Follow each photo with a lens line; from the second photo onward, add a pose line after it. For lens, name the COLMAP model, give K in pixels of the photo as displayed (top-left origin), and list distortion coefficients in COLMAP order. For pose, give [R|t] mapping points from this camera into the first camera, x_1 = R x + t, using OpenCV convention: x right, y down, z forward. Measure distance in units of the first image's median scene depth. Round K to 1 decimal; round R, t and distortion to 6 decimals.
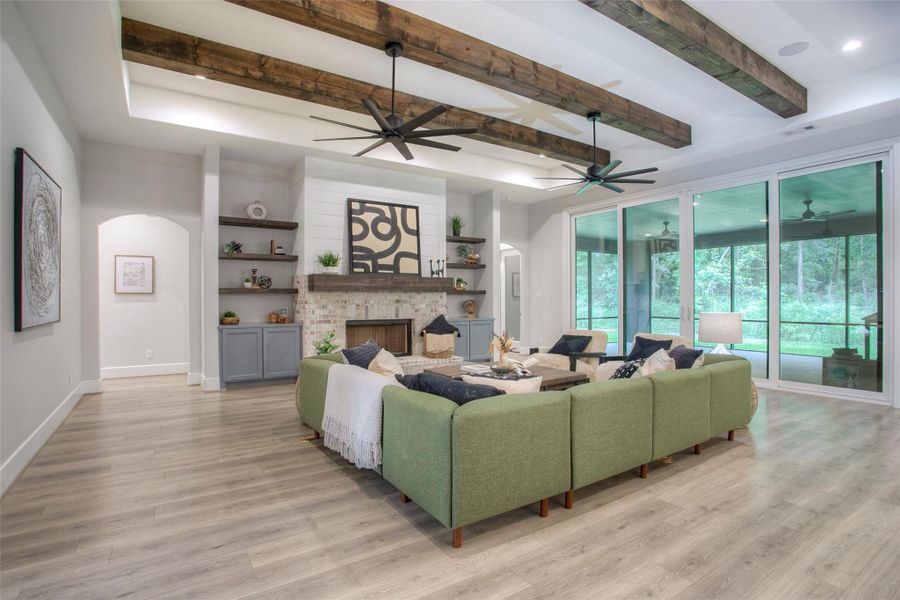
lens RADIAL K [[438.5, 0, 450.0], [0, 438.5, 300.0], [0, 0, 1]] dist [-0.002149, -0.000215]
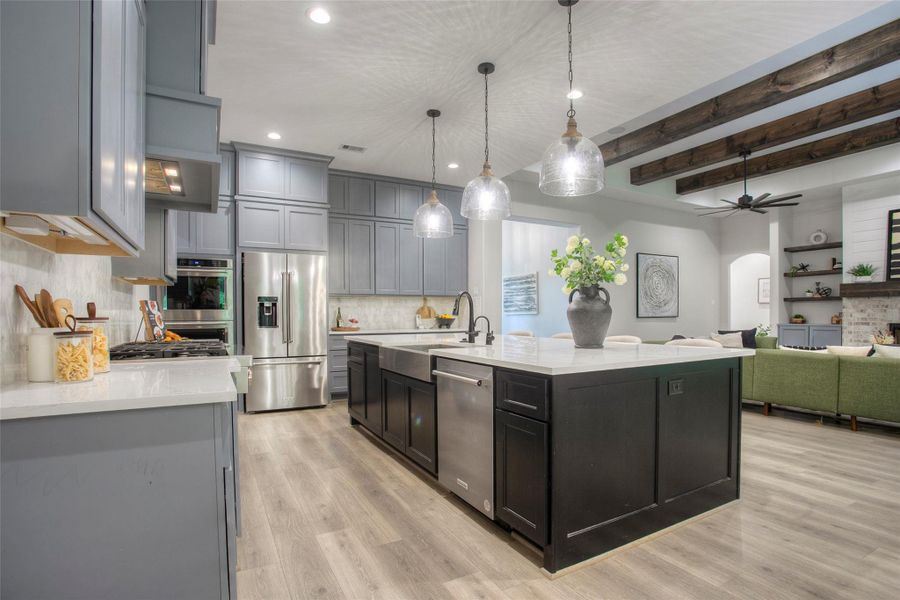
lens RADIAL K [[442.0, 0, 450.6], [0, 442.0, 315.9], [0, 0, 1]] dist [-0.000528, 0.000024]
pose [[-0.070248, 0.009653, -0.997483, 0.957314], [0.003615, 0.999949, 0.009423, 0.014054], [0.997523, -0.002944, -0.070279, -0.005170]]
